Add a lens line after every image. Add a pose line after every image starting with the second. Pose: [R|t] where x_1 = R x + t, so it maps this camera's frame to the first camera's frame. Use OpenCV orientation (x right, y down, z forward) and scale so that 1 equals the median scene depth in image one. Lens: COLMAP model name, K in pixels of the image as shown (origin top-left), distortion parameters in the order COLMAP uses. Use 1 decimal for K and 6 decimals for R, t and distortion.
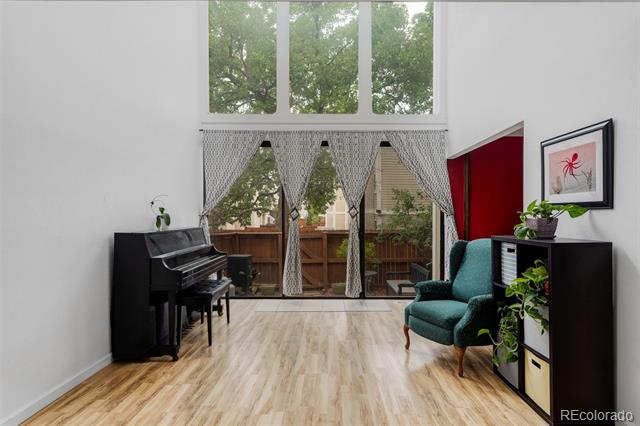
lens RADIAL K [[361.2, 0, 320.0], [0, 361.2, 213.0], [0, 0, 1]] dist [0.000042, 0.000131]
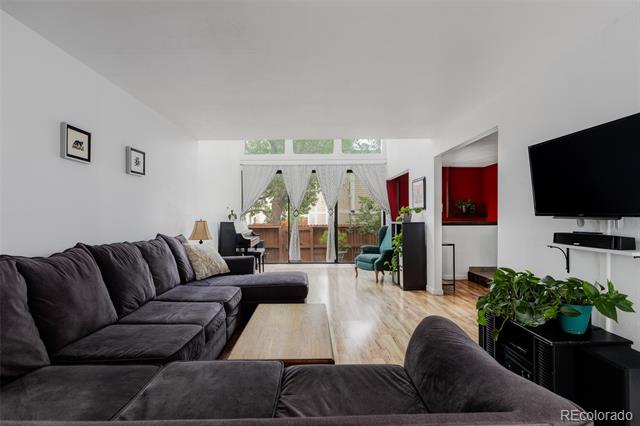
lens RADIAL K [[361.2, 0, 320.0], [0, 361.2, 213.0], [0, 0, 1]] dist [0.000042, 0.000131]
pose [[0.998463, -0.004537, 0.055238, -0.048798], [0.004611, 0.999989, -0.001213, 0.004443], [-0.055232, 0.001466, 0.998472, -0.653231]]
